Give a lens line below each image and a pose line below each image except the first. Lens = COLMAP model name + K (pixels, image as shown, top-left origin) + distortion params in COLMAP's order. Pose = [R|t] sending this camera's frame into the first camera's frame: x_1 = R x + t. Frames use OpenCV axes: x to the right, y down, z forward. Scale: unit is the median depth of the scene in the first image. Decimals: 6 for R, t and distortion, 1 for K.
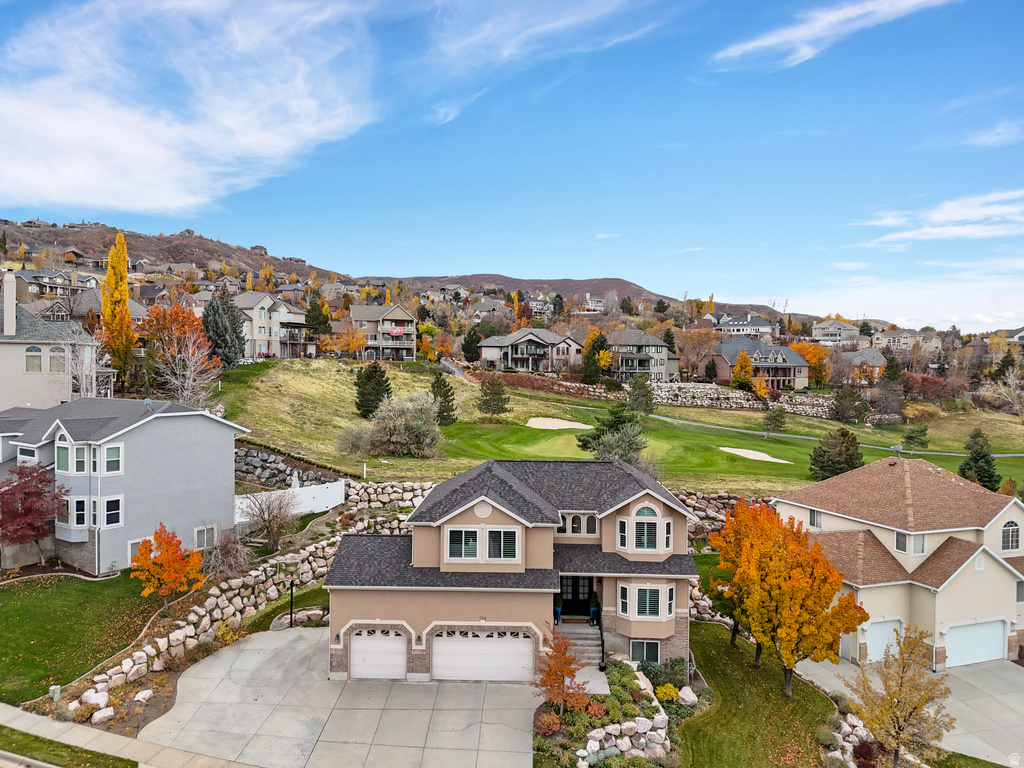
lens RADIAL K [[764.6, 0, 512.0], [0, 764.6, 384.0], [0, 0, 1]] dist [0.087675, -0.102847]
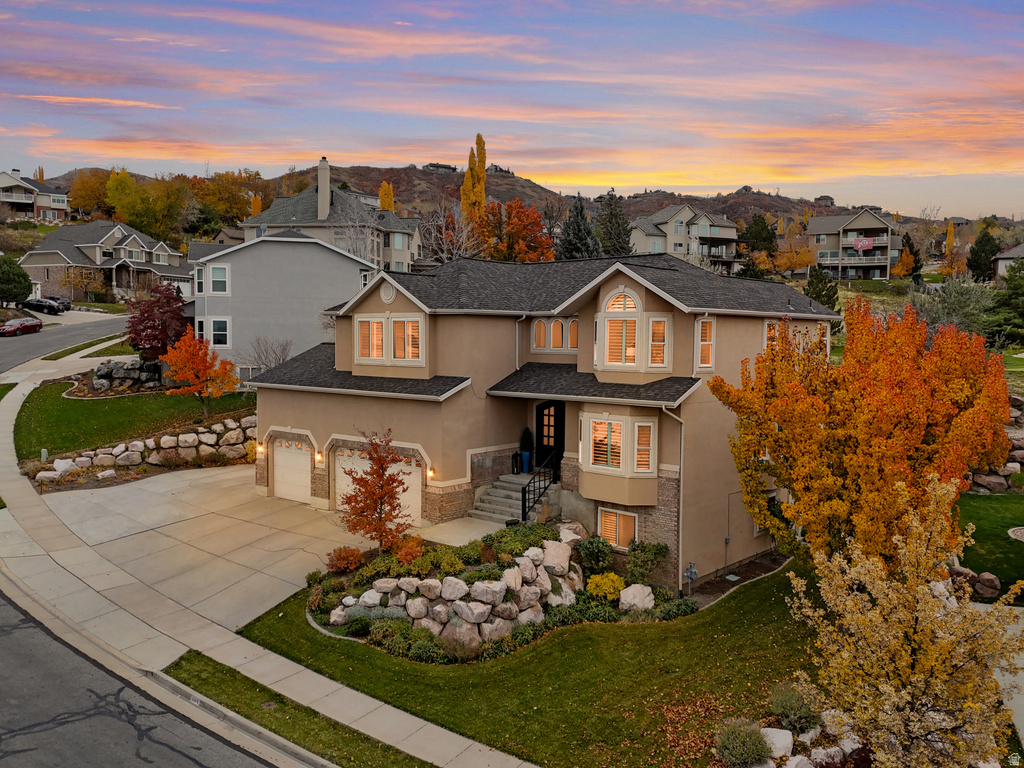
lens RADIAL K [[863.0, 0, 512.0], [0, 863.0, 384.0], [0, 0, 1]] dist [0.104831, -0.175398]
pose [[0.765973, 0.029736, -0.642185, 0.495329], [-0.019215, 0.999542, 0.023364, 0.194671], [0.642586, -0.005556, 0.766194, 0.373700]]
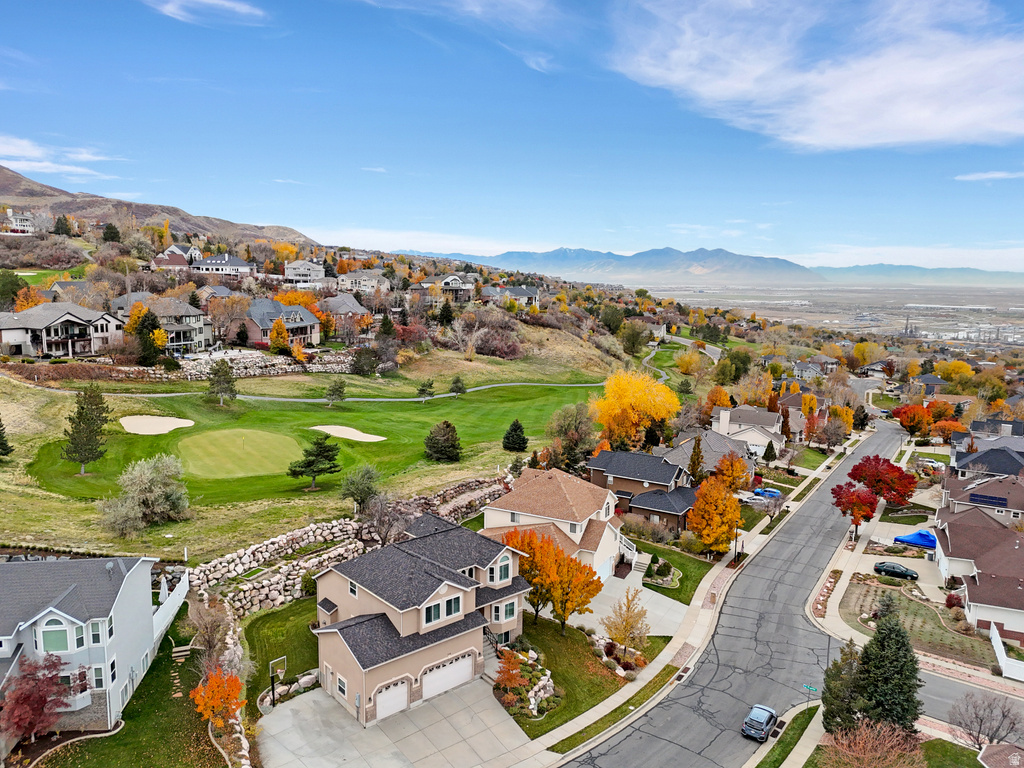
lens RADIAL K [[774.9, 0, 530.1], [0, 774.9, 383.6], [0, 0, 1]] dist [0.072767, -0.096018]
pose [[0.717509, -0.100197, 0.689305, -0.820307], [0.001919, 0.989880, 0.141892, -0.405169], [-0.696546, -0.100486, 0.710441, -0.183007]]
